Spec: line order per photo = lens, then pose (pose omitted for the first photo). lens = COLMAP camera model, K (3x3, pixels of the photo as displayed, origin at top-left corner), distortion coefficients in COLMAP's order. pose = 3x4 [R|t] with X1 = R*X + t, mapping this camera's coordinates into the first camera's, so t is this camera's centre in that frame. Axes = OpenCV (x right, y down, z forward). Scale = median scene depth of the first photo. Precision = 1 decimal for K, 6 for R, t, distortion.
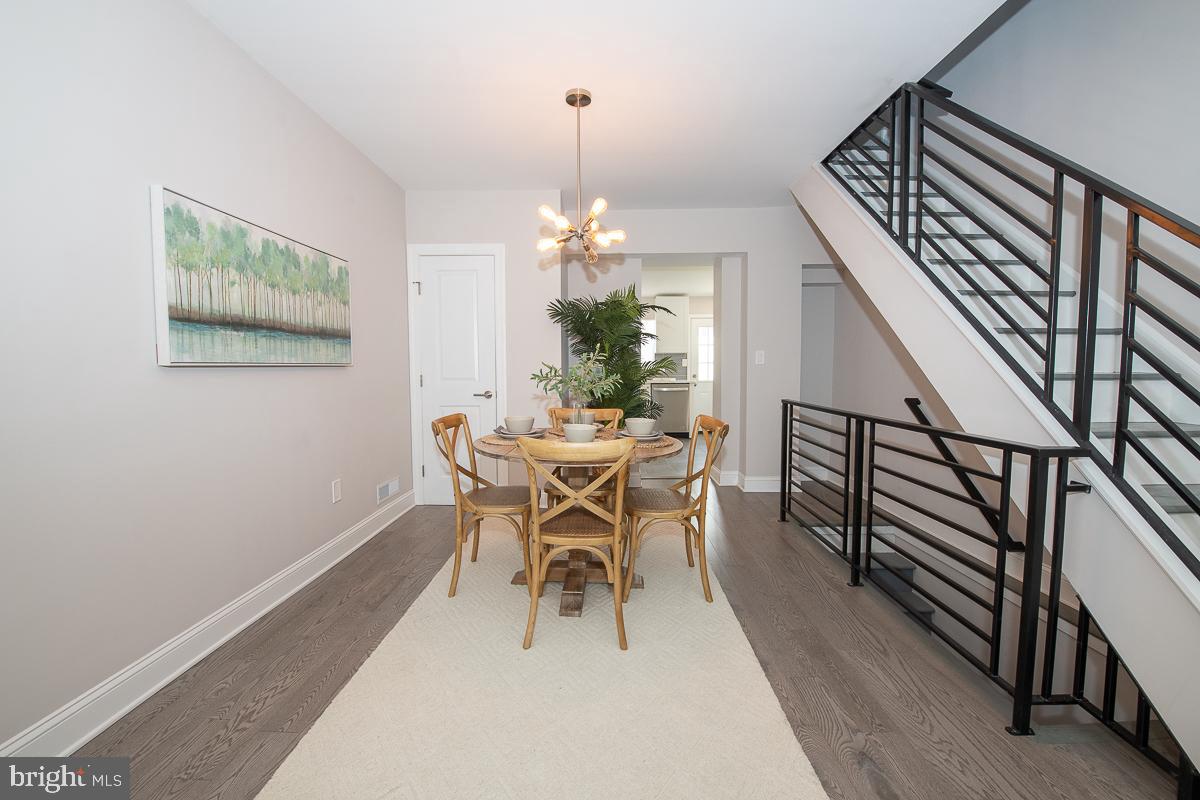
lens RADIAL K [[474.6, 0, 609.0], [0, 474.6, 391.7], [0, 0, 1]] dist [-0.000046, 0.000056]
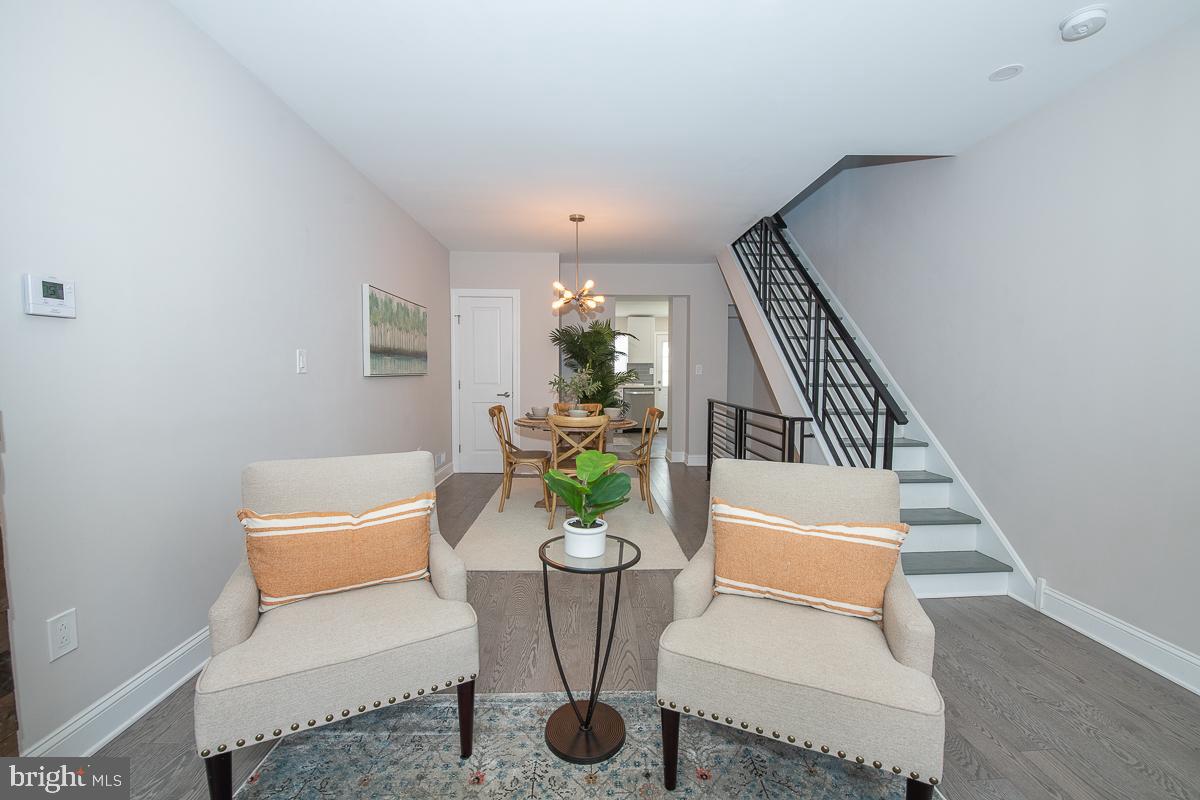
lens RADIAL K [[474.6, 0, 600.2], [0, 474.6, 401.4], [0, 0, 1]] dist [-0.000046, 0.000056]
pose [[0.999478, 0.005242, 0.031864, -0.030058], [-0.005557, 0.999936, 0.009812, 0.015672], [-0.031811, -0.009984, 0.999444, -0.644750]]
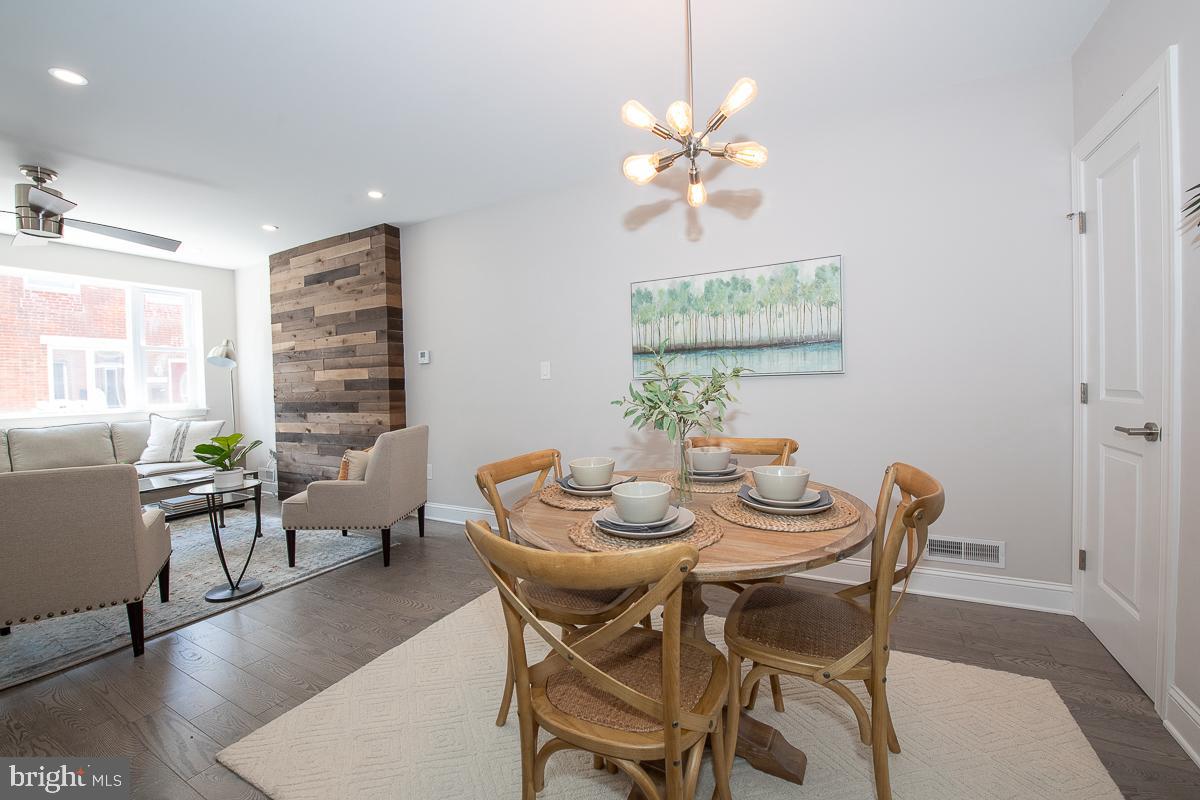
lens RADIAL K [[474.6, 0, 604.7], [0, 474.6, 396.7], [0, 0, 1]] dist [-0.000046, 0.000056]
pose [[-0.464115, 0.030665, -0.885244, 0.488490], [-0.024870, 0.998555, 0.047629, -0.048104], [0.885426, 0.044122, -0.462682, 1.149712]]
